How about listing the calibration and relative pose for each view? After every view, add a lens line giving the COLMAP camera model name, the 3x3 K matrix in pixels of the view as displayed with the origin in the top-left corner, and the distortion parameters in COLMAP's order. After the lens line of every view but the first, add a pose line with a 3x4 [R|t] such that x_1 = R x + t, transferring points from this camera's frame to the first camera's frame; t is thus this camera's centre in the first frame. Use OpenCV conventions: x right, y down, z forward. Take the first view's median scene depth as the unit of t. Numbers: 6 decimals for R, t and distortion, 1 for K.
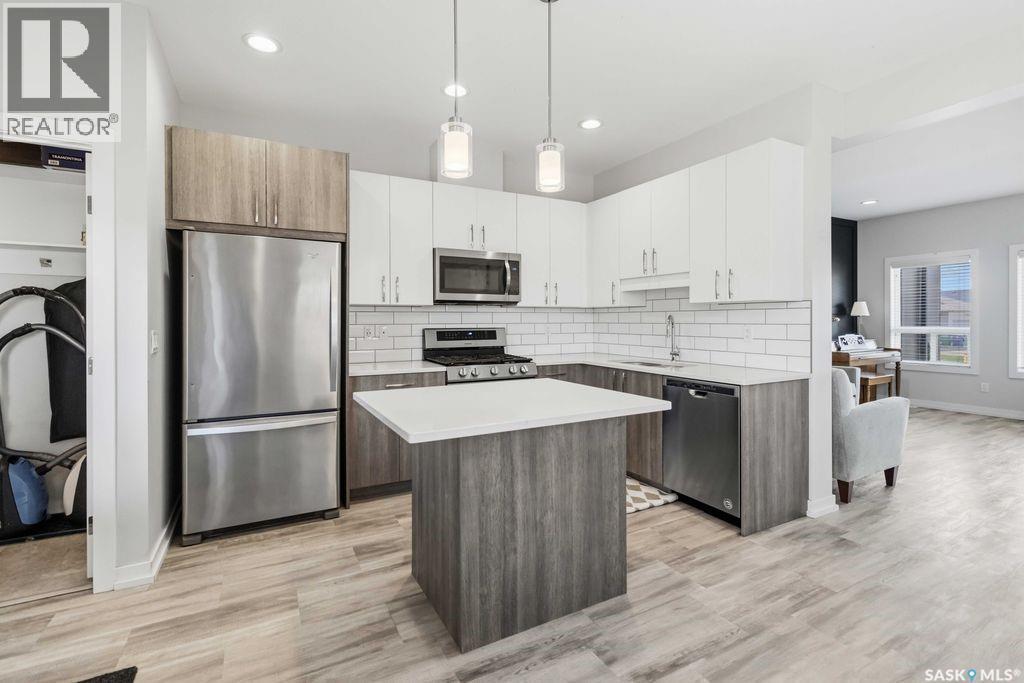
lens RADIAL K [[477.4, 0, 518.6], [0, 477.4, 325.4], [0, 0, 1]] dist [-0.001378, 0.001225]
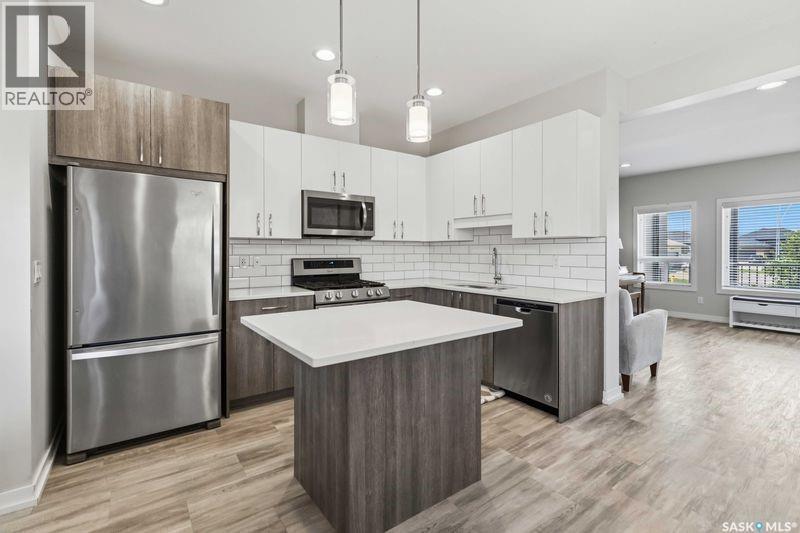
lens RADIAL K [[373.0, 0, 403.8], [0, 373.0, 256.3], [0, 0, 1]] dist [-0.001378, 0.001225]
pose [[0.990912, 0.000131, 0.134515, -0.066655], [-0.000345, 0.999999, 0.001565, -0.000682], [-0.134514, -0.001597, 0.990910, 0.072190]]
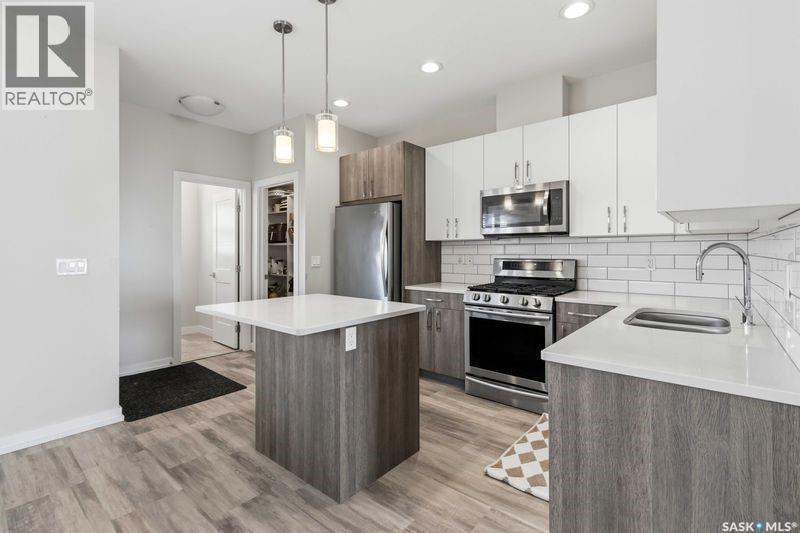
lens RADIAL K [[373.0, 0, 397.4], [0, 373.0, 250.4], [0, 0, 1]] dist [-0.001378, 0.001225]
pose [[0.356048, -0.001585, -0.934466, 0.771980], [-0.008039, 0.999956, -0.004759, -0.009329], [0.934433, 0.009206, 0.356020, 0.590694]]
